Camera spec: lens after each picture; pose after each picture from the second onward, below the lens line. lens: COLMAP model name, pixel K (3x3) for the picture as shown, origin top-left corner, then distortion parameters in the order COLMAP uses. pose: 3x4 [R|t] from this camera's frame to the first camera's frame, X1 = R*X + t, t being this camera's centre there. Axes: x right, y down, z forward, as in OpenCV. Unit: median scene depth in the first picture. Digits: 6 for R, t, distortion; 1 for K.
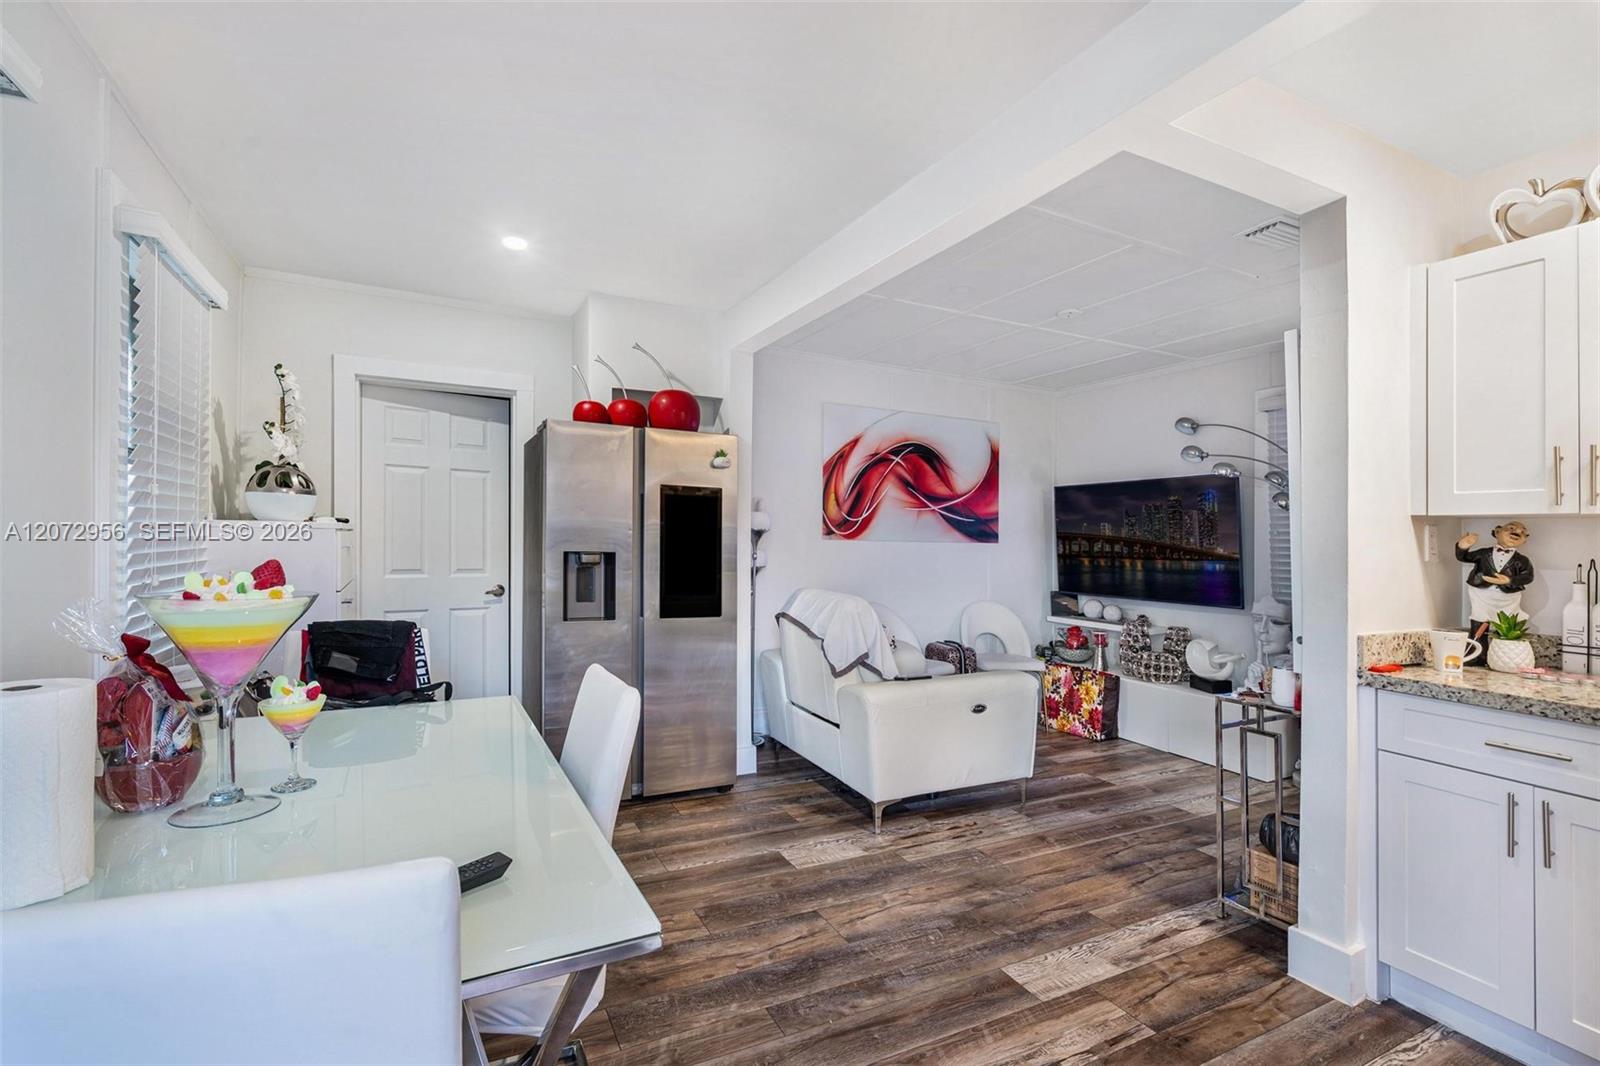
lens RADIAL K [[736.4, 0, 801.1], [0, 736.4, 543.1], [0, 0, 1]] dist [-0.000289, 0.000182]
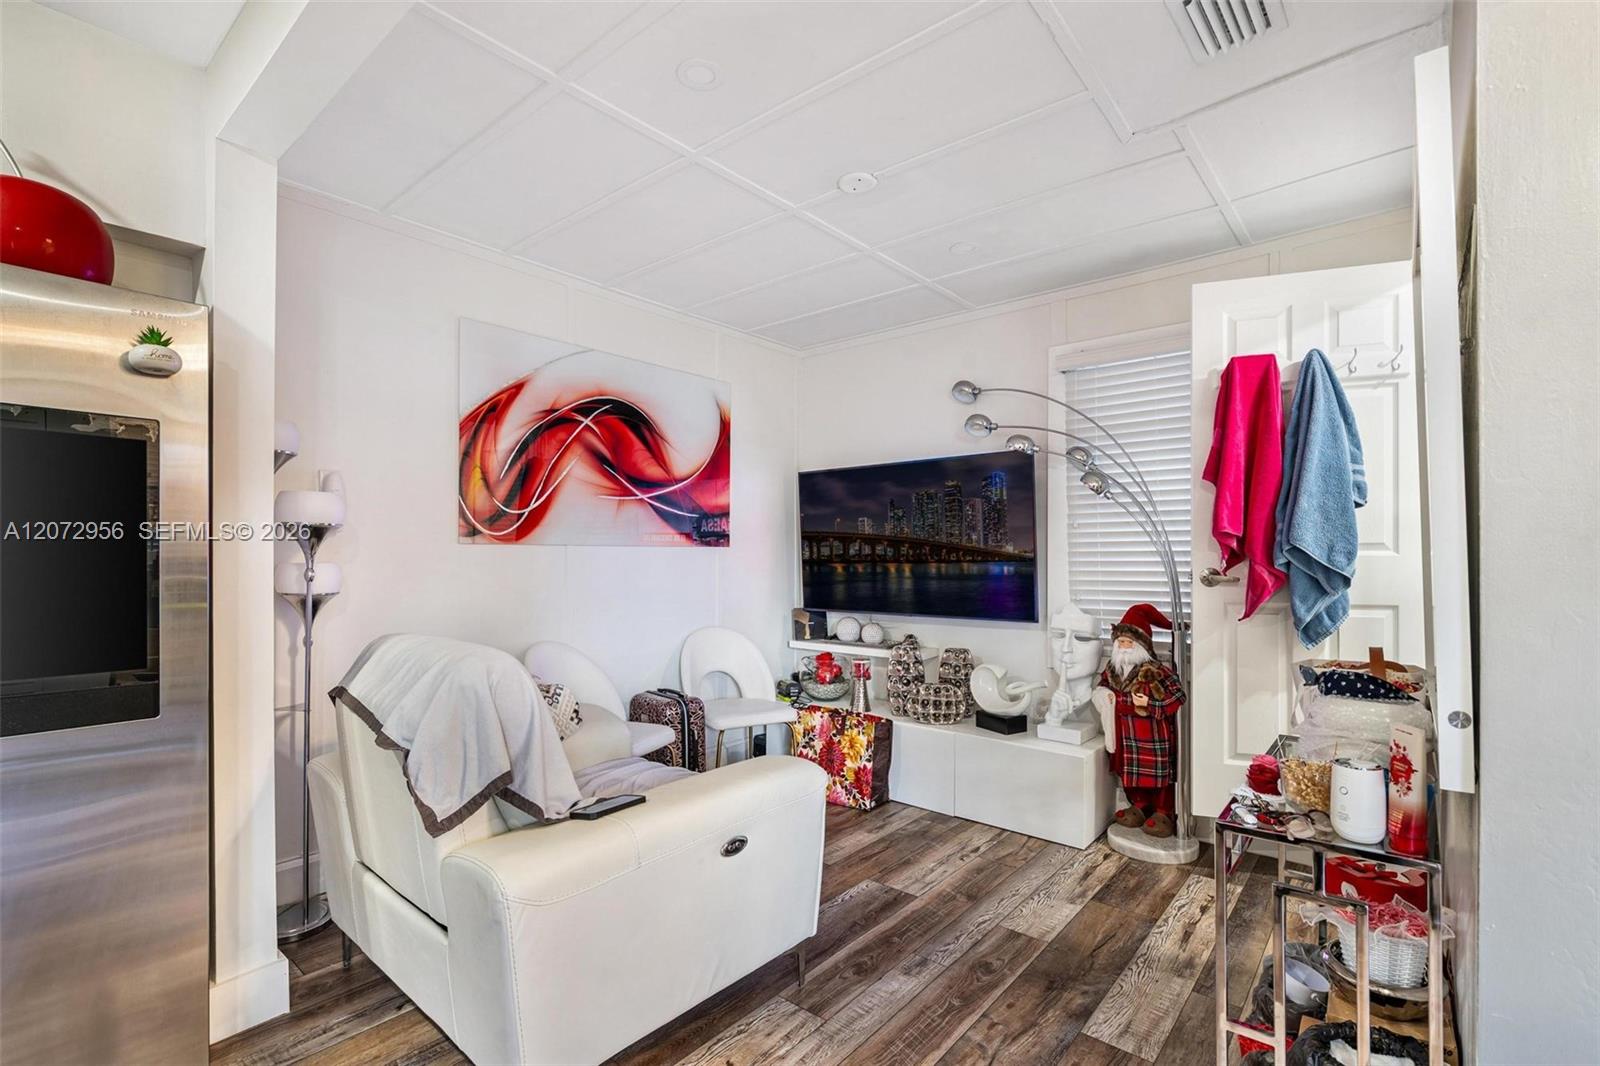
lens RADIAL K [[712.9, 0, 801.8], [0, 712.9, 497.7], [0, 0, 1]] dist [-0.000796, 0.000086]
pose [[0.918109, 0.011253, 0.396168, 0.055570], [0.021372, 0.996737, -0.077839, 0.009219], [-0.395751, 0.079932, 0.914873, 0.345846]]
